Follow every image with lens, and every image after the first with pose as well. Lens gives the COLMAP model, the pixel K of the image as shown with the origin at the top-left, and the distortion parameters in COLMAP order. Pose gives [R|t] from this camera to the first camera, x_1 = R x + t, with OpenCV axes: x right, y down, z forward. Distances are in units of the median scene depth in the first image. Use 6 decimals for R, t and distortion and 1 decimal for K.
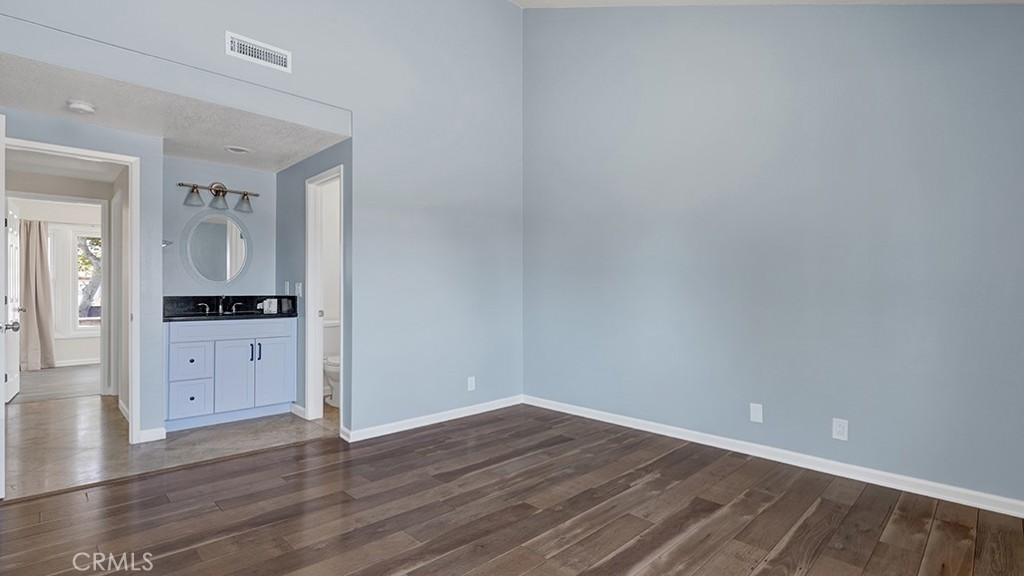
lens RADIAL K [[484.6, 0, 513.3], [0, 484.6, 280.8], [0, 0, 1]] dist [-0.029128, 0.011476]
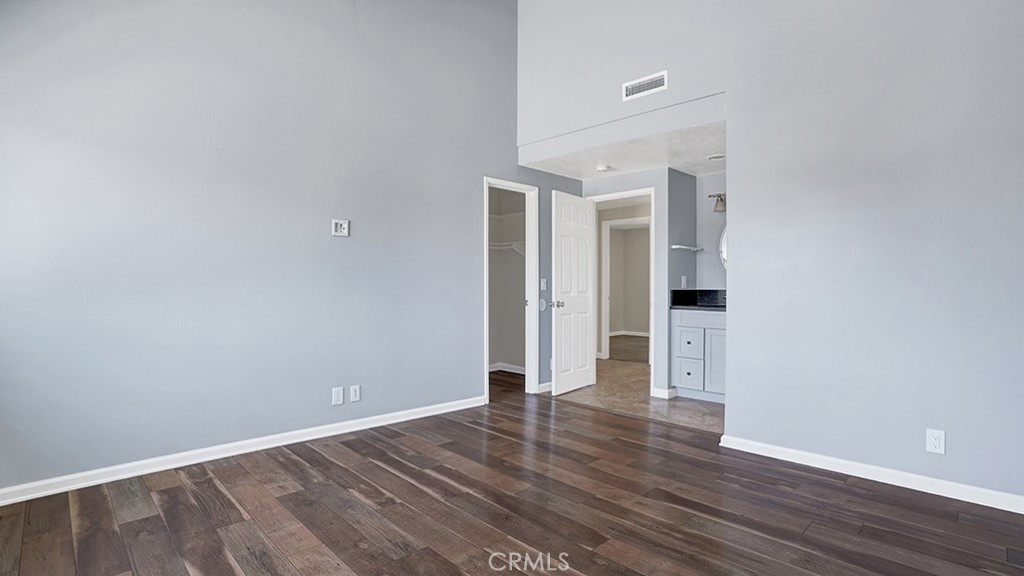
lens RADIAL K [[493.7, 0, 513.8], [0, 493.7, 276.2], [0, 0, 1]] dist [-0.059689, 0.014605]
pose [[0.001803, -0.016870, -0.999856, 0.668411], [0.017851, 0.999699, -0.016836, 0.013853], [0.999839, -0.017818, 0.002103, 0.650256]]
